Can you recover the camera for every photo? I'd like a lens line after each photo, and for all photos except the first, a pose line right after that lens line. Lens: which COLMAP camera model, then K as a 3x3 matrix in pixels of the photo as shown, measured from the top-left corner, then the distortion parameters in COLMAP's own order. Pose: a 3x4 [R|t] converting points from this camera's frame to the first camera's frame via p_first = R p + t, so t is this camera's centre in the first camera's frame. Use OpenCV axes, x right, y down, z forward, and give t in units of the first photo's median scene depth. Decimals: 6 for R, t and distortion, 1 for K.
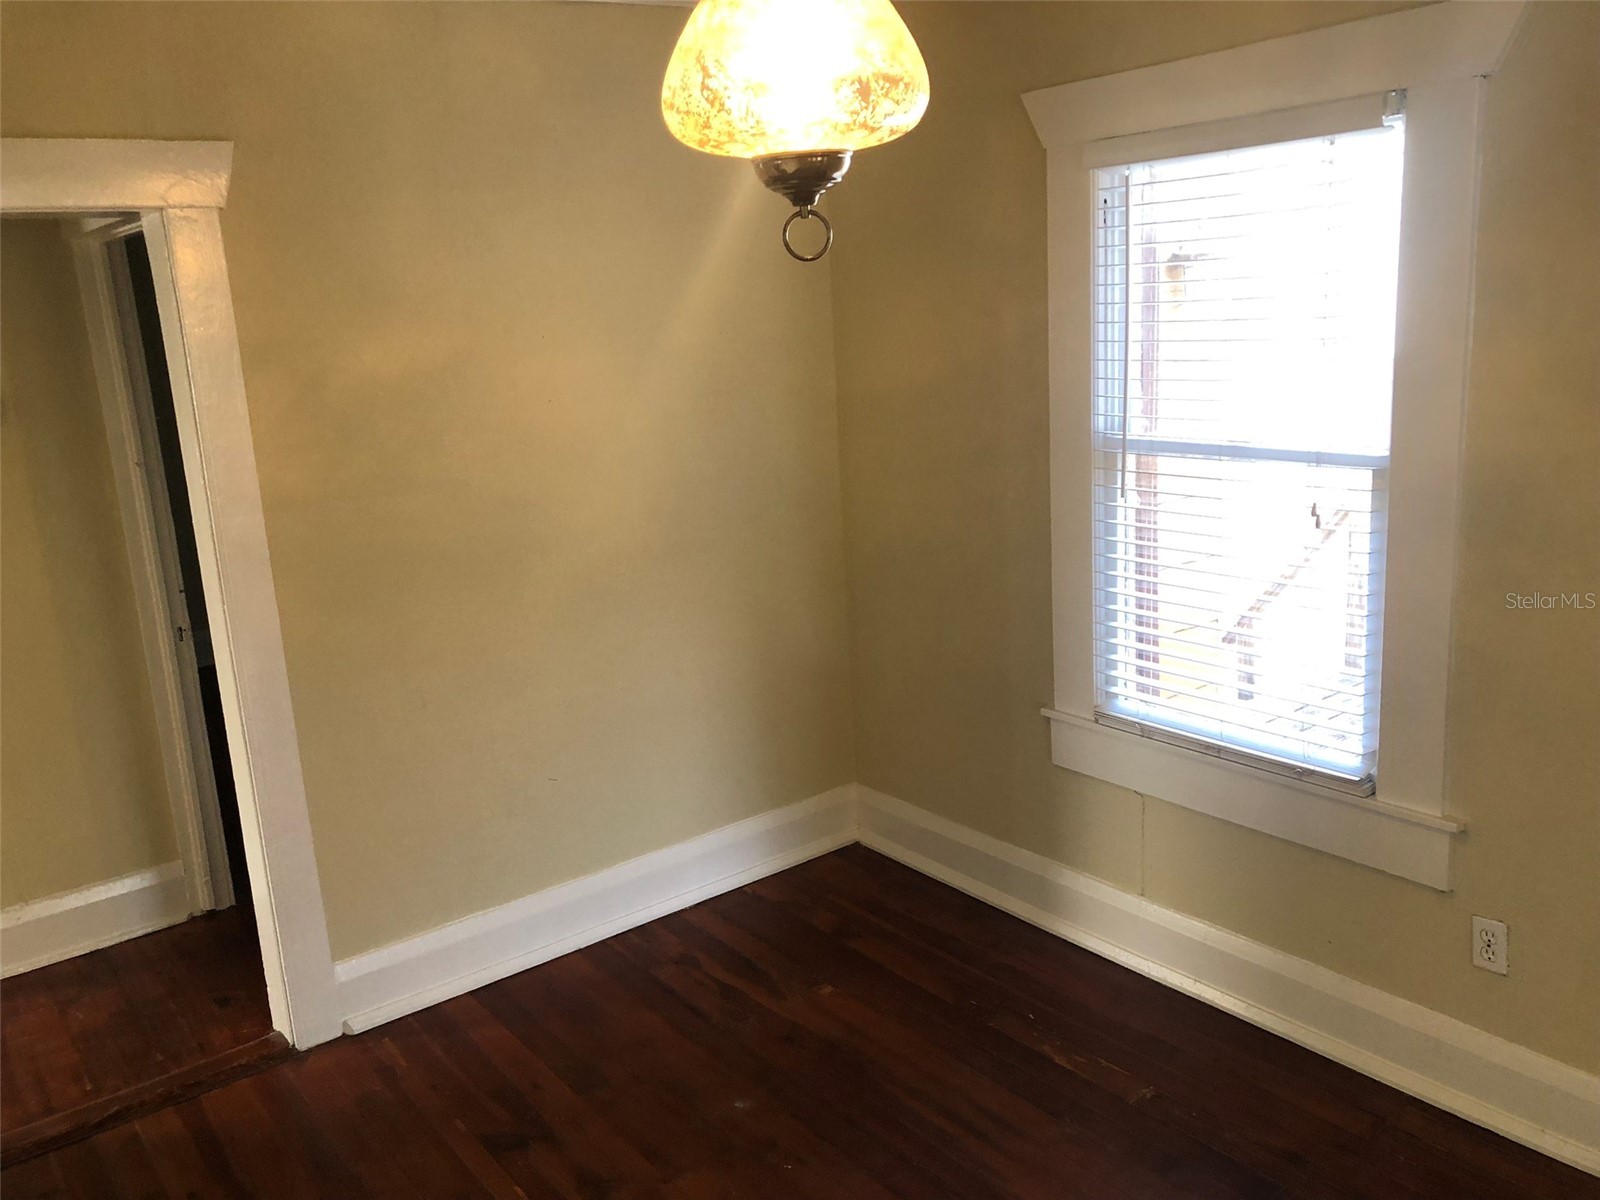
lens RADIAL K [[1298.5, 0, 800.0], [0, 1298.5, 600.0], [0, 0, 1]] dist [0.012514, 0.006712]
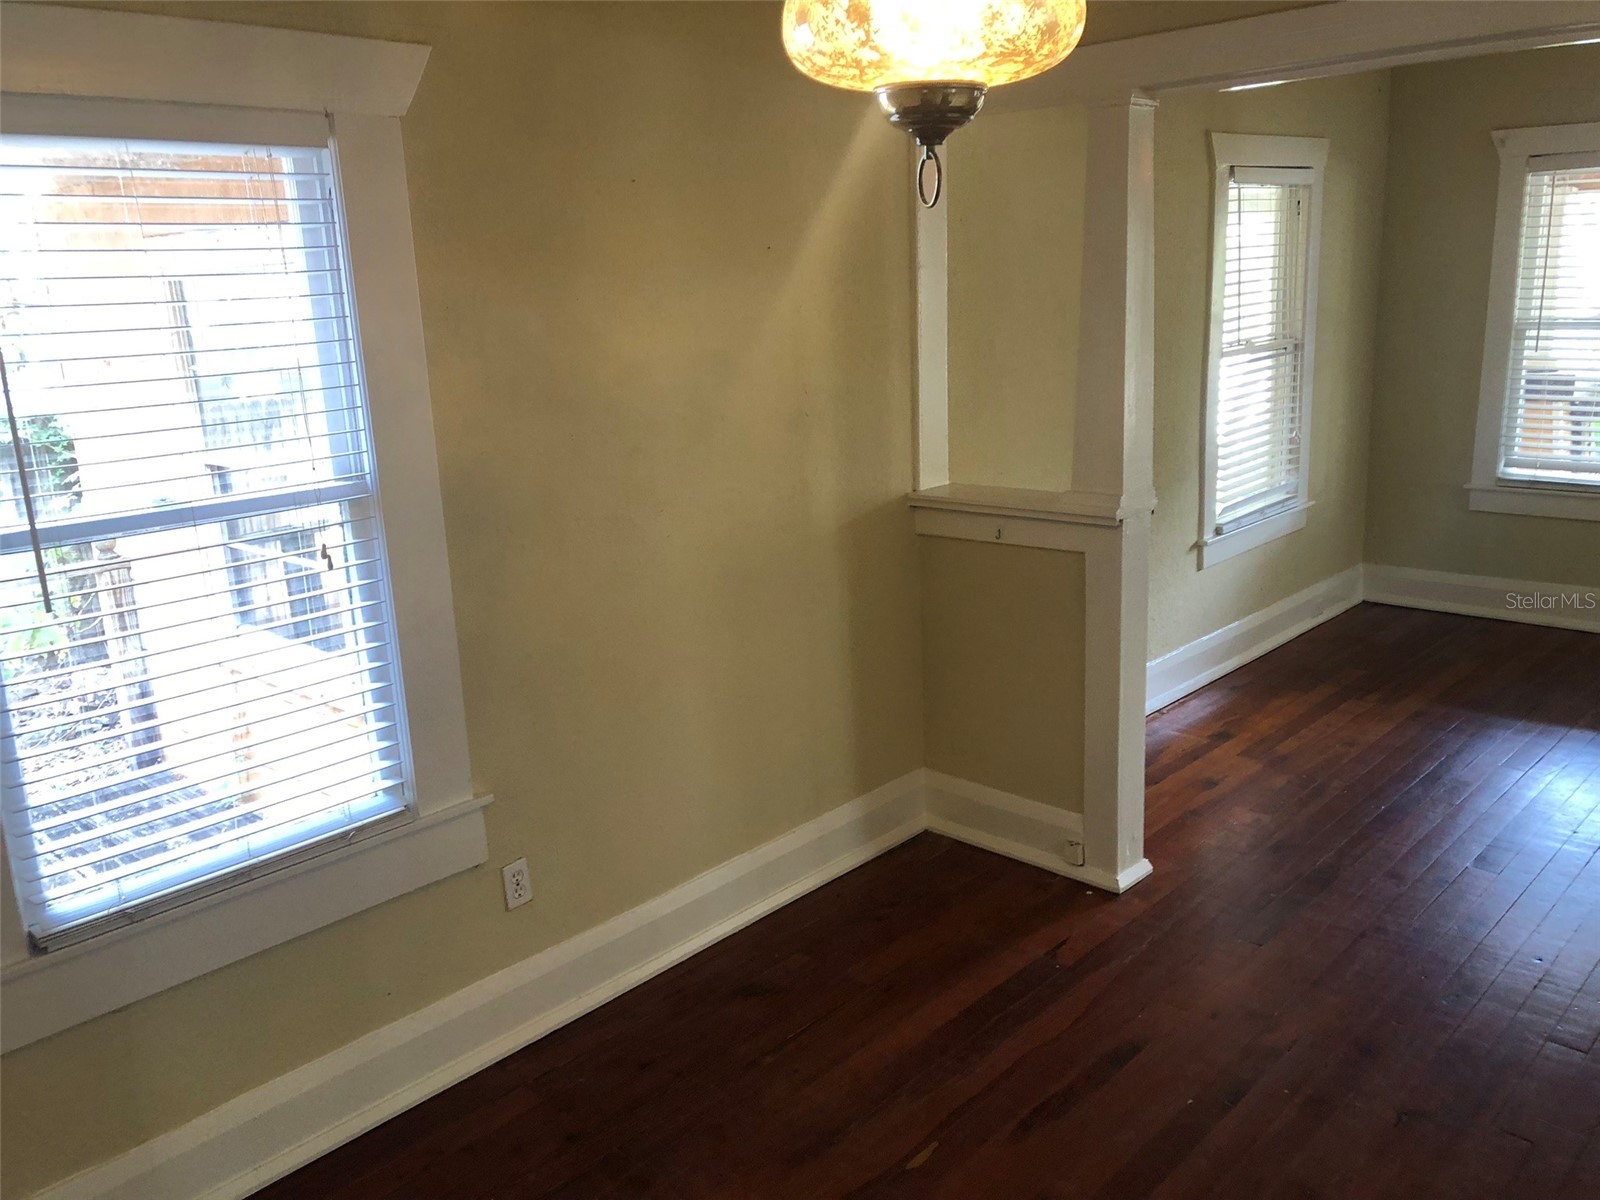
lens RADIAL K [[1328.6, 0, 800.6], [0, 1328.6, 651.7], [0, 0, 1]] dist [0.004429, 0.003581]
pose [[-0.158013, -0.204660, 0.965995, -0.600362], [0.276713, 0.929909, 0.242278, -0.141192], [-0.947872, 0.305586, -0.090306, 0.801000]]
